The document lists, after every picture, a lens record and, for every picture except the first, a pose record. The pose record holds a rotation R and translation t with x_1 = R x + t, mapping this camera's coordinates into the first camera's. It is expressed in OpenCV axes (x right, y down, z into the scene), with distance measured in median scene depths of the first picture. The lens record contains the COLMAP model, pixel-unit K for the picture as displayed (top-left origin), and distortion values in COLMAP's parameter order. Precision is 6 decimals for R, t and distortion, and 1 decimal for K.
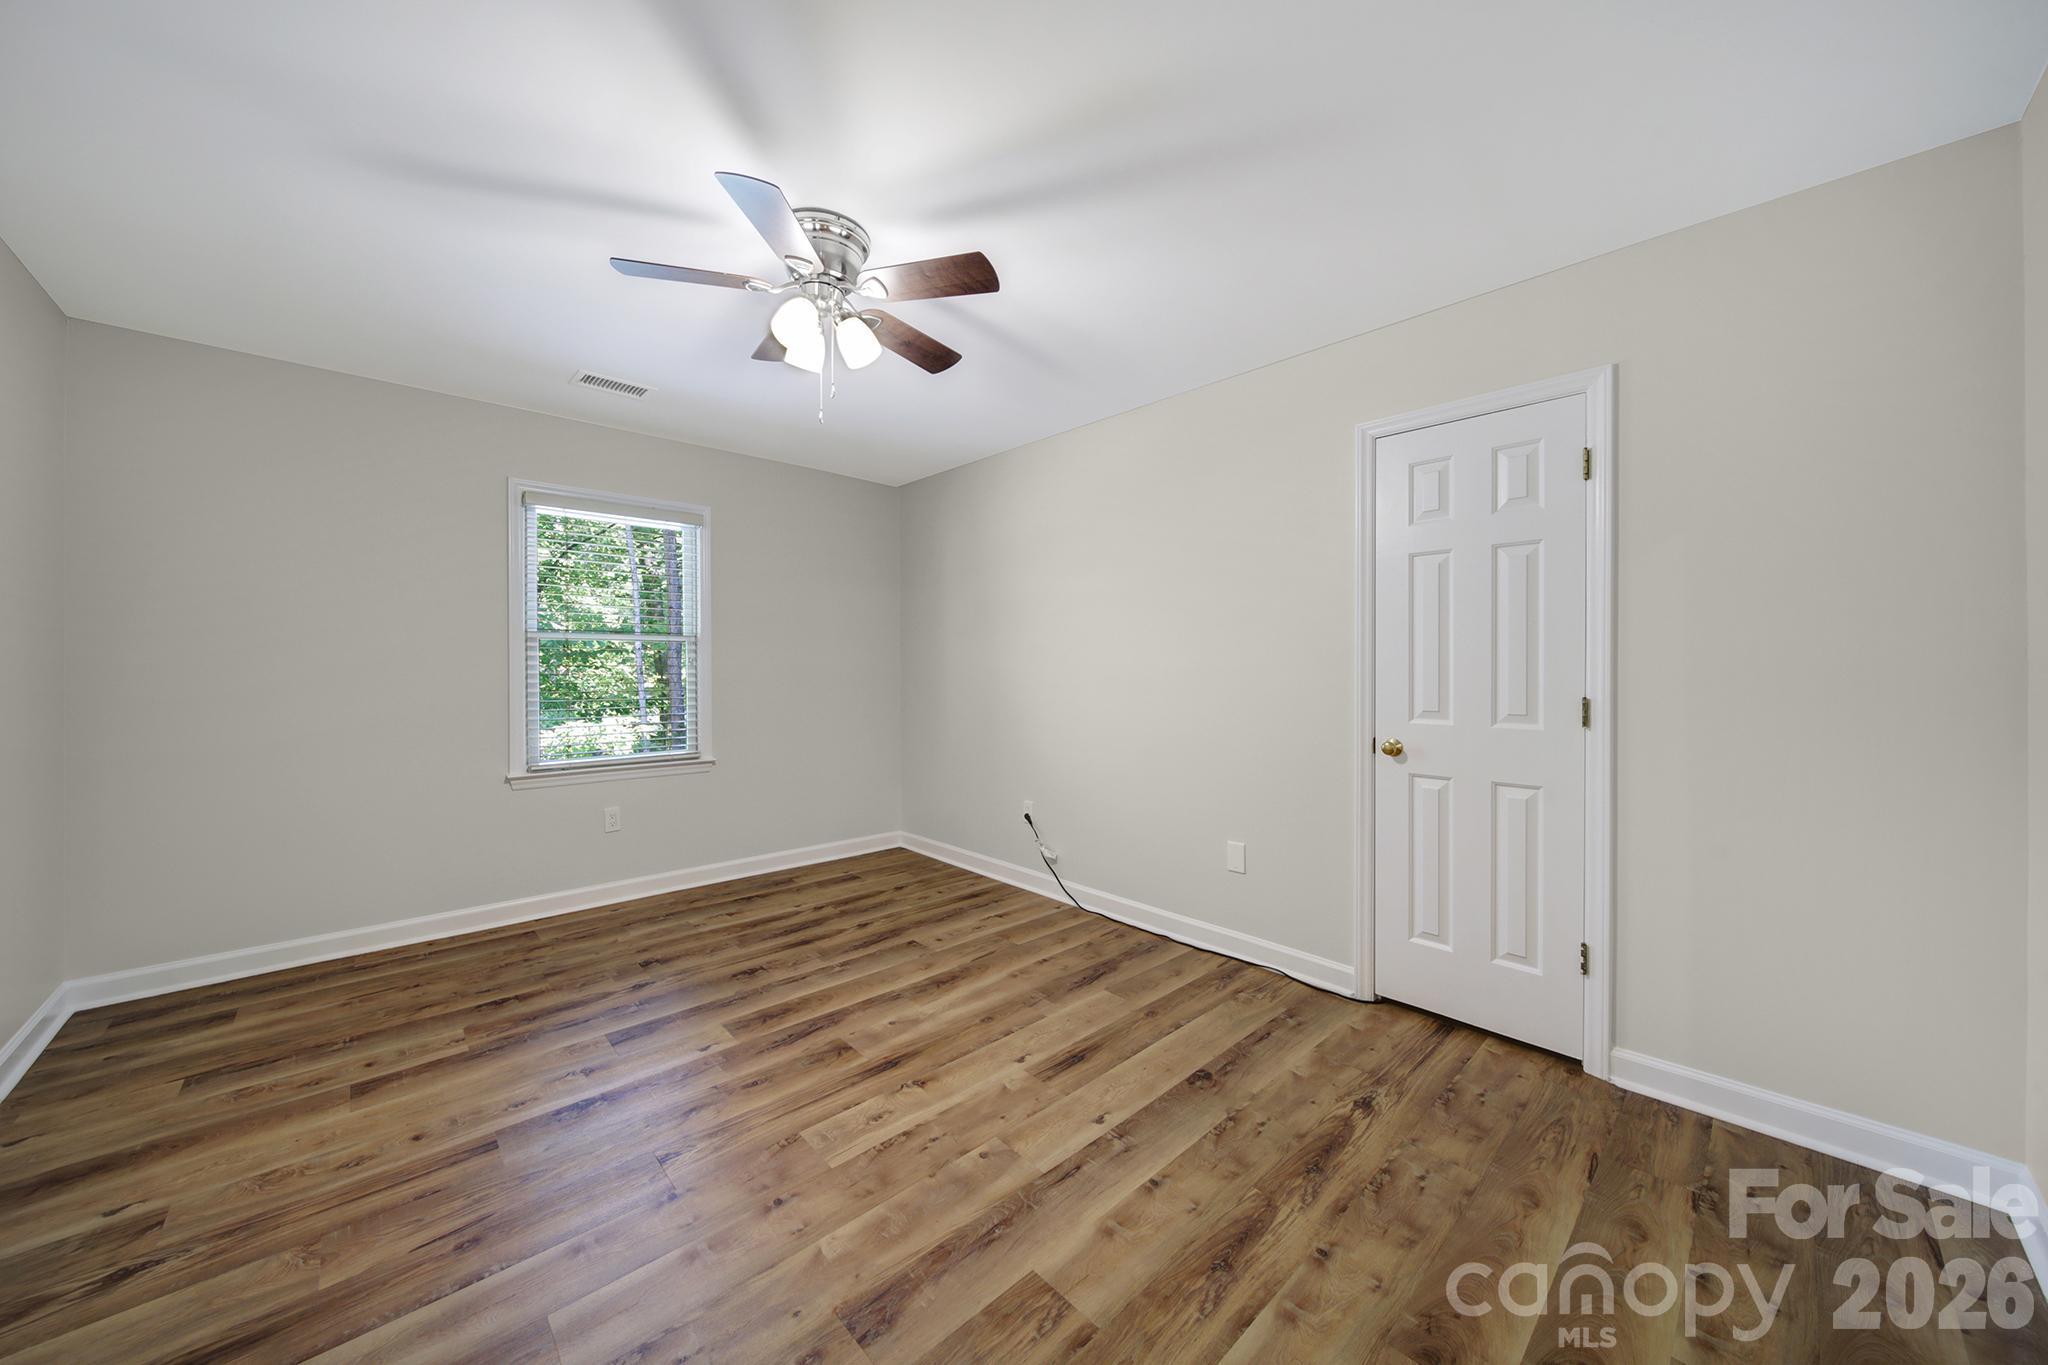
lens RADIAL K [[727.4, 0, 1027.2], [0, 727.4, 676.4], [0, 0, 1]] dist [-0.001674, -0.000298]
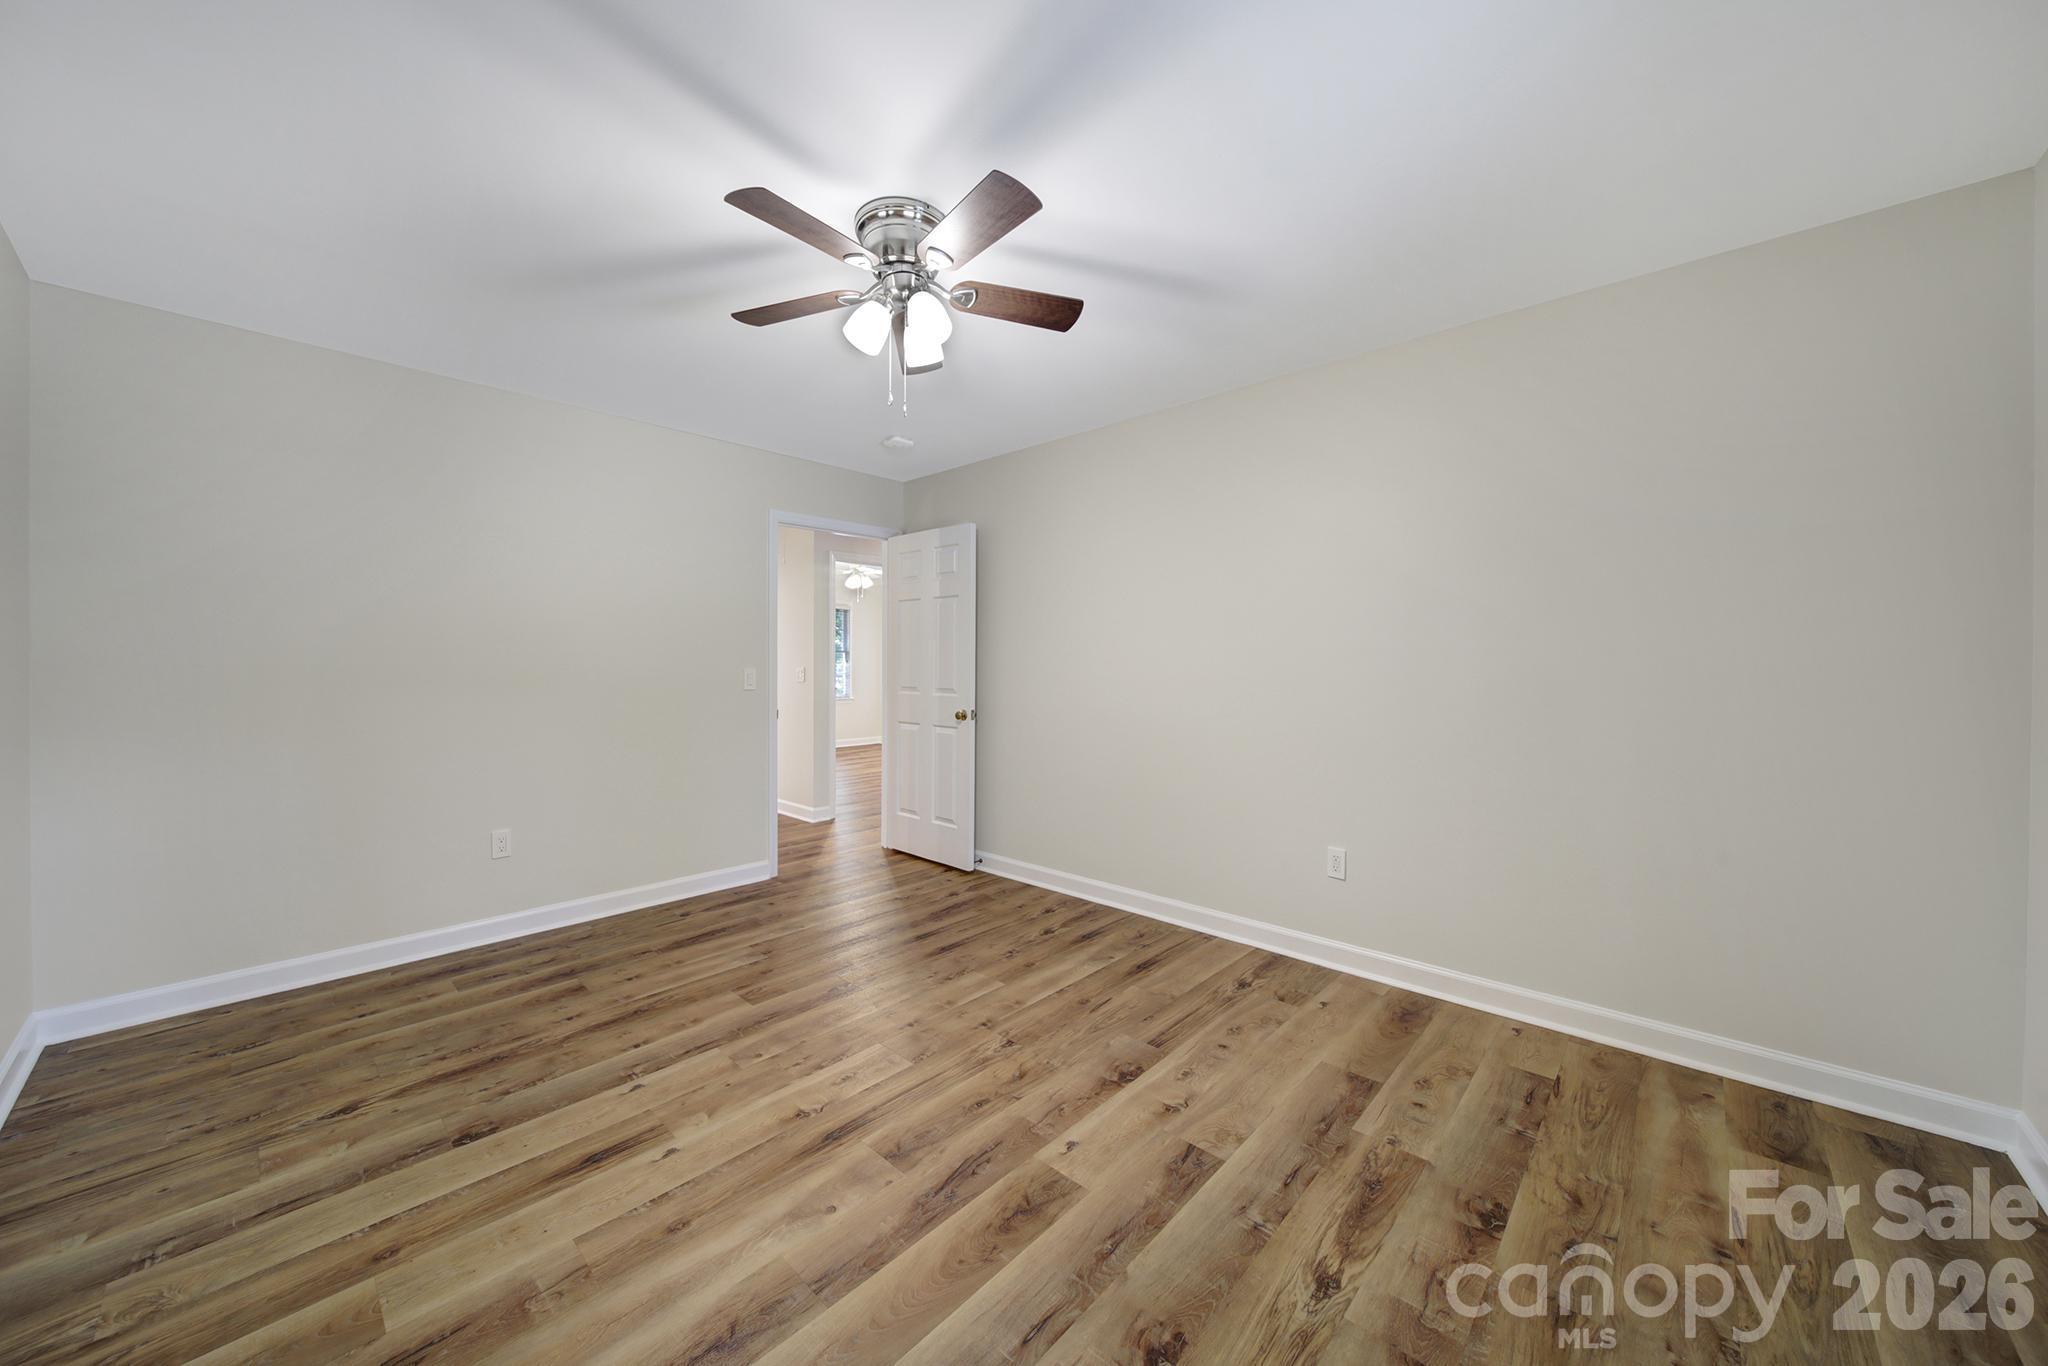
lens RADIAL K [[727.4, 0, 1027.2], [0, 727.4, 676.9], [0, 0, 1]] dist [-0.001674, -0.000298]
pose [[-0.997329, 0.000873, -0.073032, -0.365603], [-0.001219, 0.999590, 0.028590, -0.025394], [0.073027, 0.028603, -0.996920, 1.921280]]
